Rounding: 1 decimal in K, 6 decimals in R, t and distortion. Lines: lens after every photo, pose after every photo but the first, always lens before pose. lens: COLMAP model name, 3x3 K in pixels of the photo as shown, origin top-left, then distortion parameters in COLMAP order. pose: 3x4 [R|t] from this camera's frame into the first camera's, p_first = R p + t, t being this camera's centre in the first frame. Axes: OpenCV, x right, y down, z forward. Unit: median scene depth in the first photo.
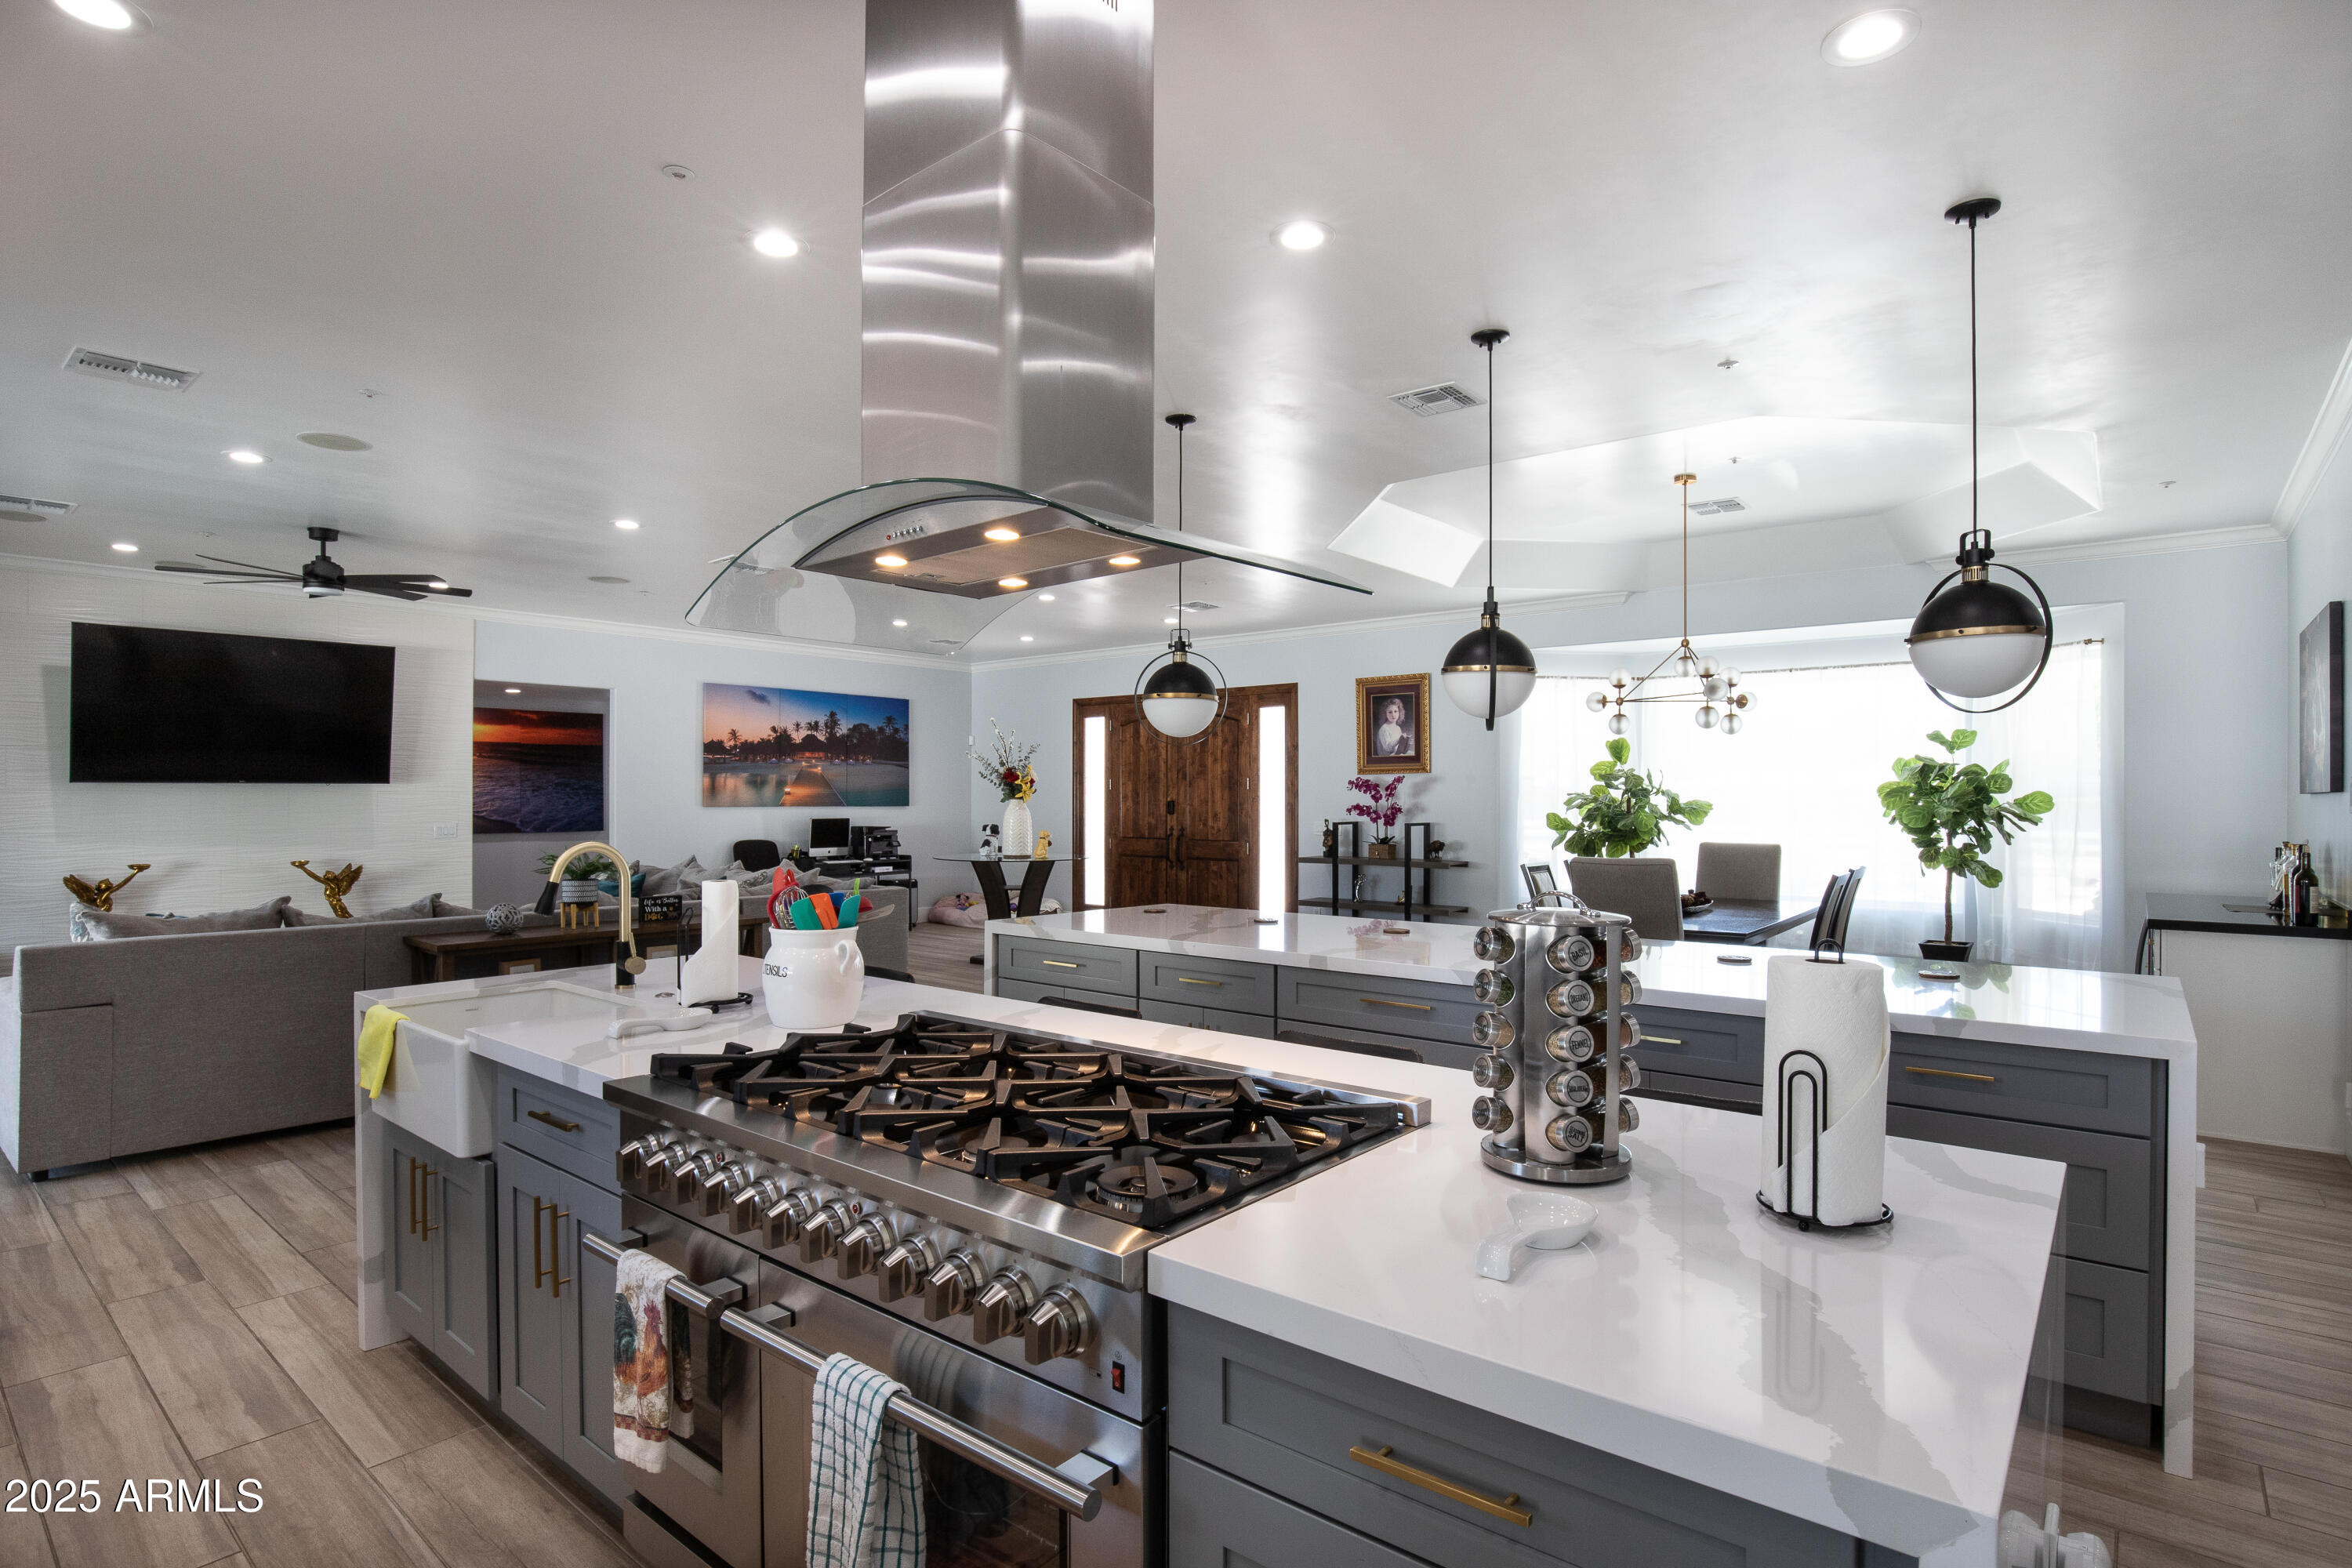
lens RADIAL K [[1170.3, 0, 1176.0], [0, 1170.3, 784.0], [0, 0, 1]] dist [-0.032827, -0.000053]
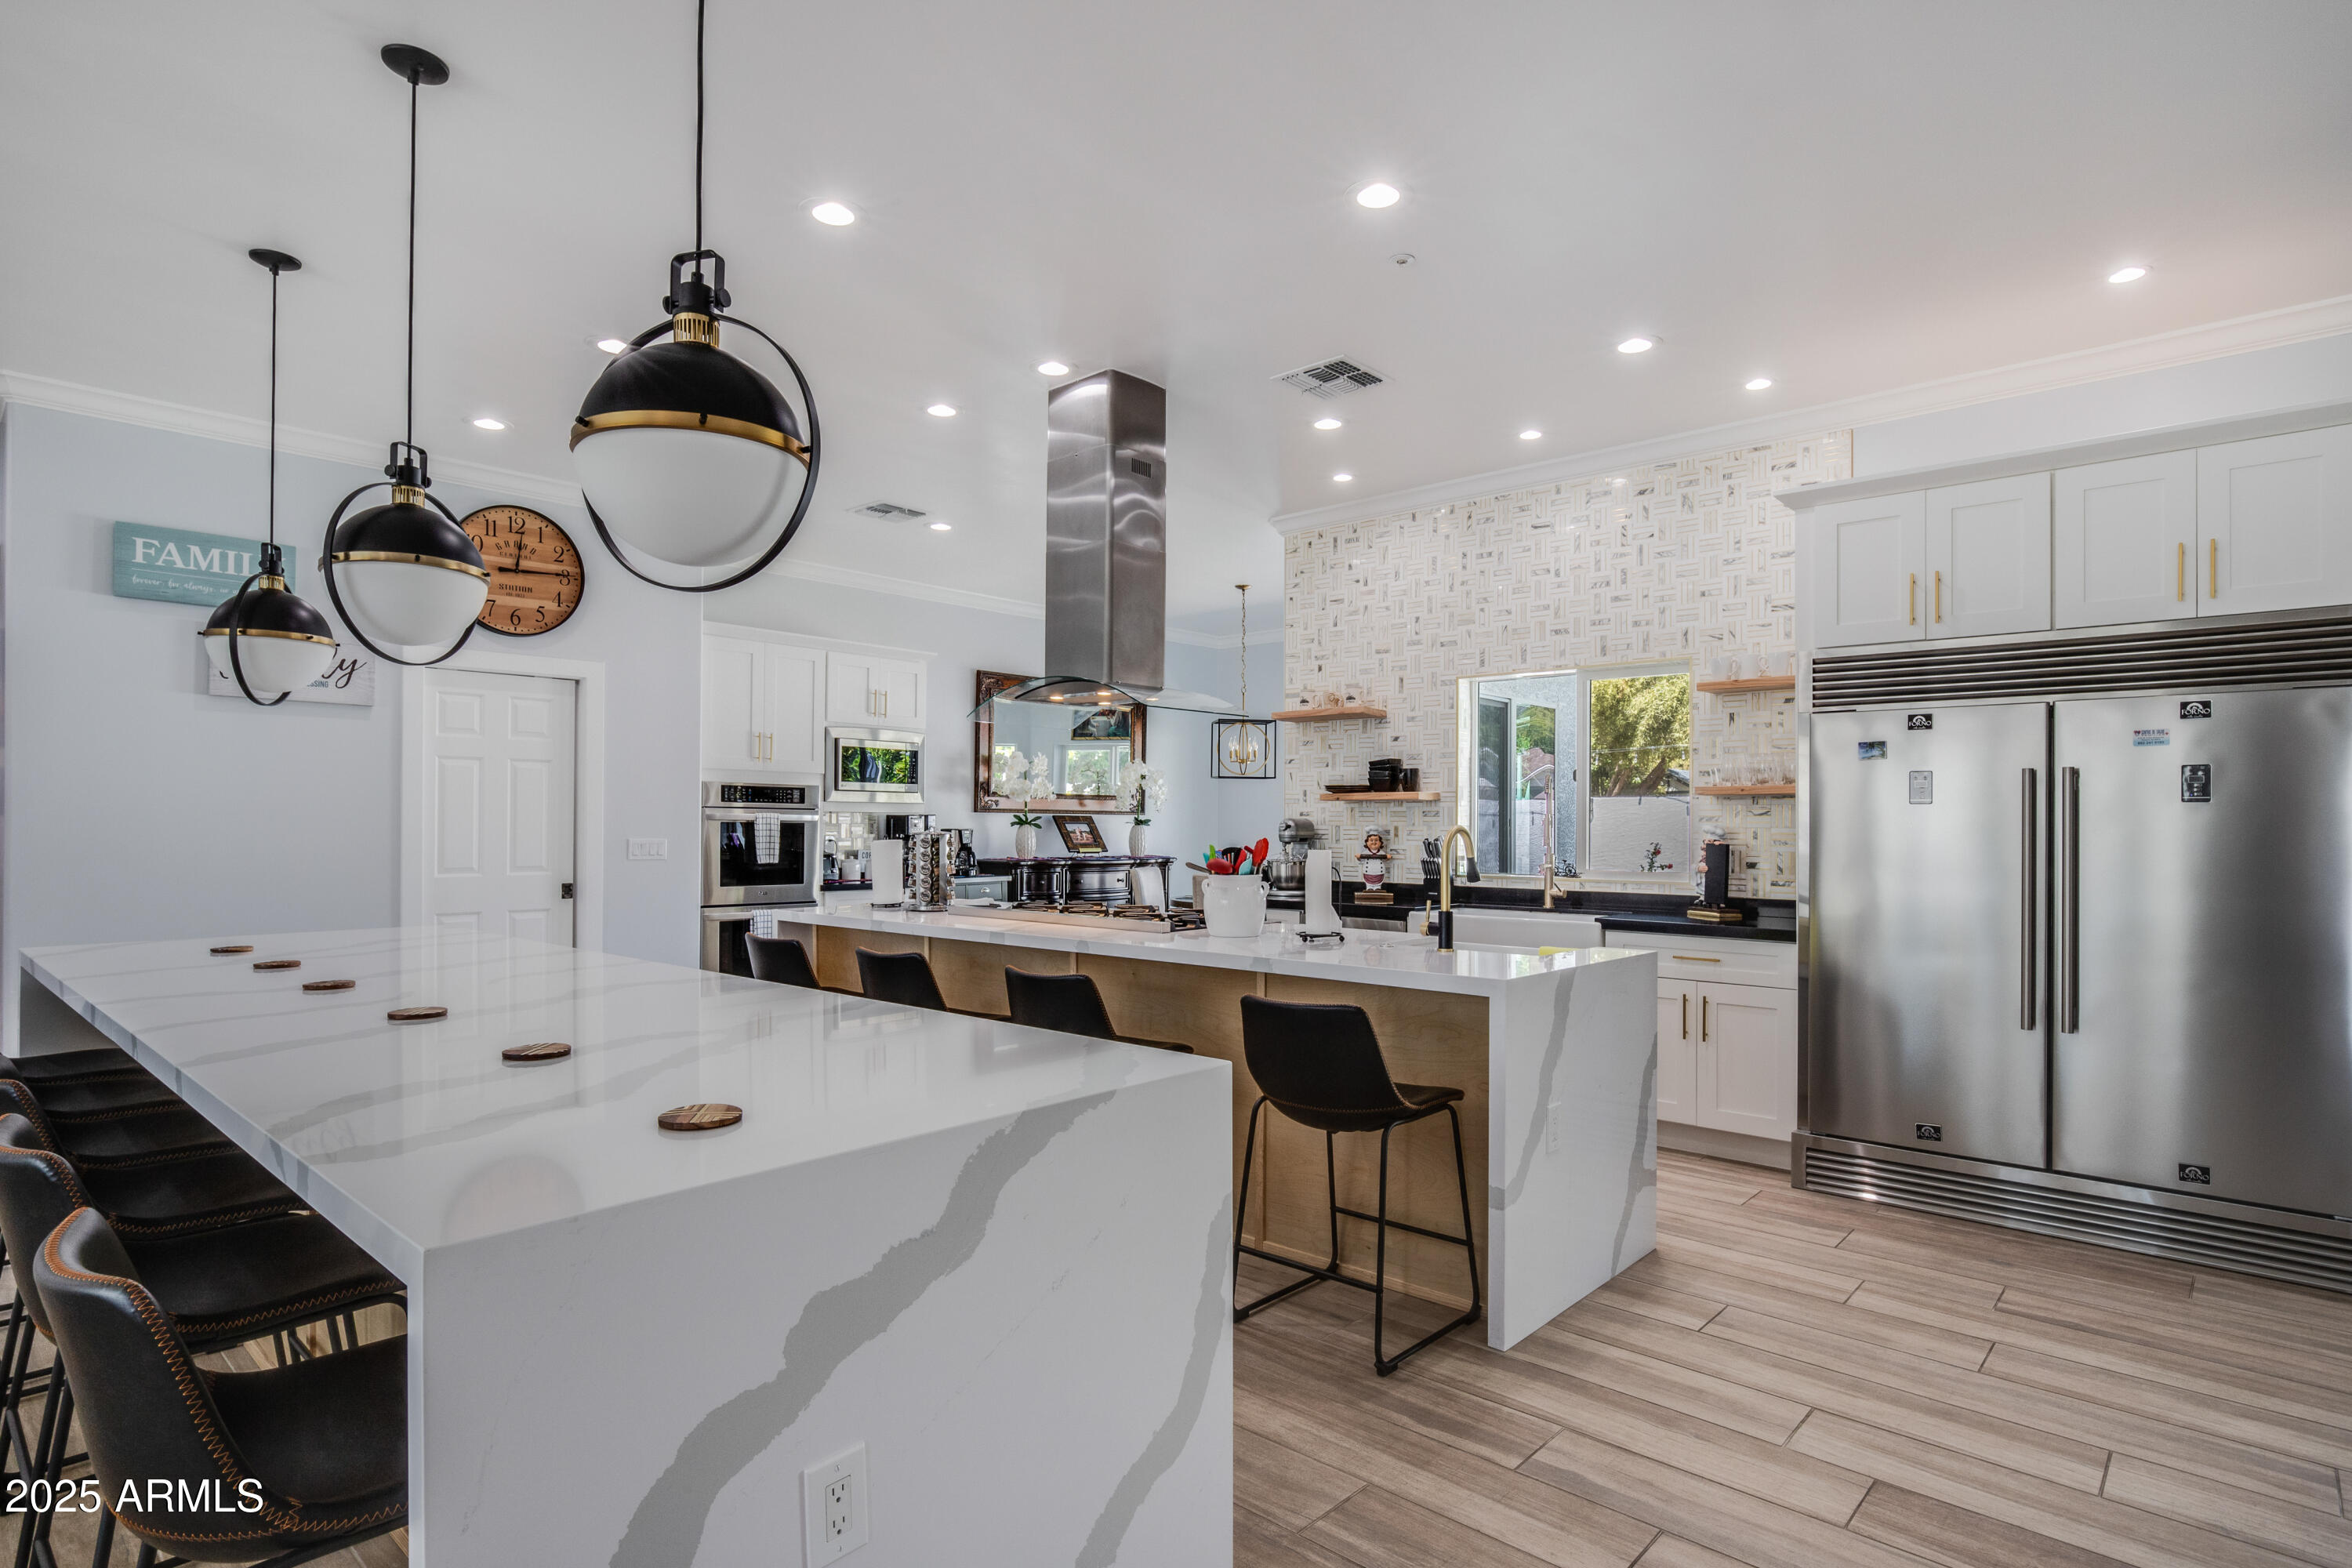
lens RADIAL K [[1170.3, 0, 1176.0], [0, 1170.3, 784.0], [0, 0, 1]] dist [-0.032827, -0.000053]
pose [[-0.999147, -0.006033, 0.040843, -0.080567], [-0.007524, 0.999308, -0.036438, 0.017348], [-0.040595, -0.036714, -0.998501, 0.696624]]
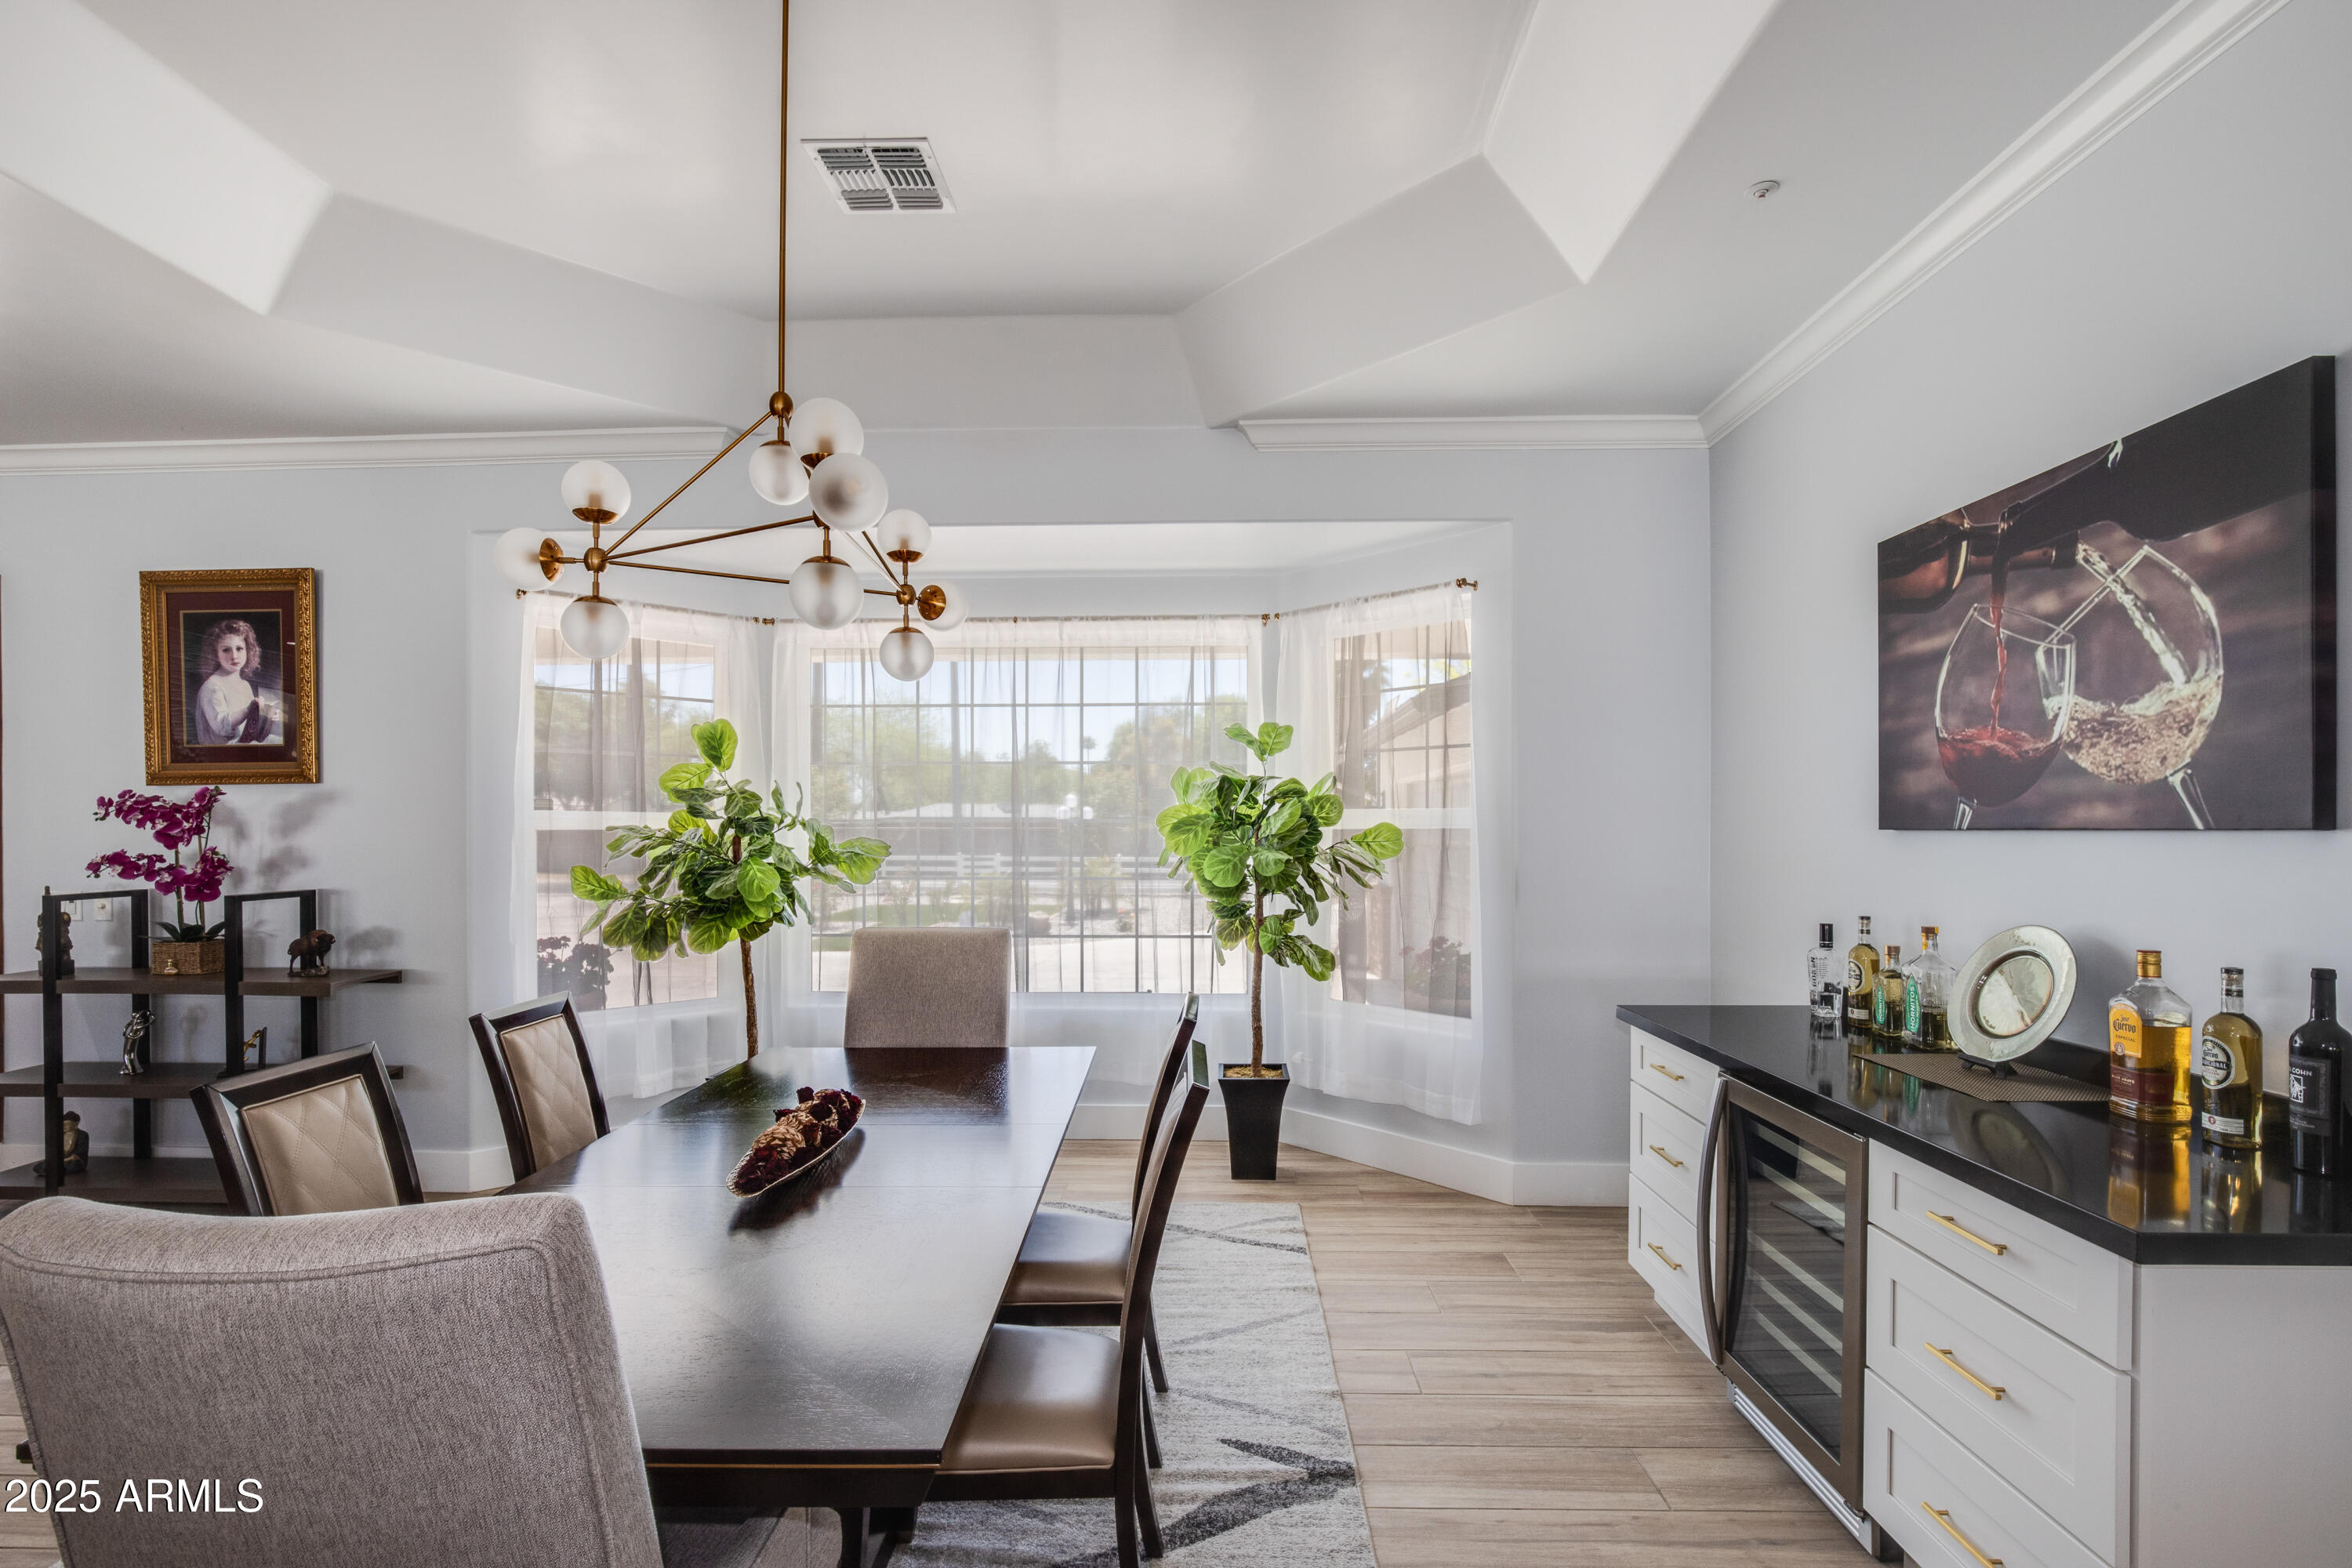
lens RADIAL K [[1072.4, 0, 1180.1], [0, 1072.4, 827.0], [0, 0, 1]] dist [-0.002567, -0.000179]
pose [[0.786212, -0.001751, 0.617954, 0.249137], [-0.004228, 0.999957, 0.008213, 0.003299], [-0.617942, -0.009070, 0.786171, 0.500695]]
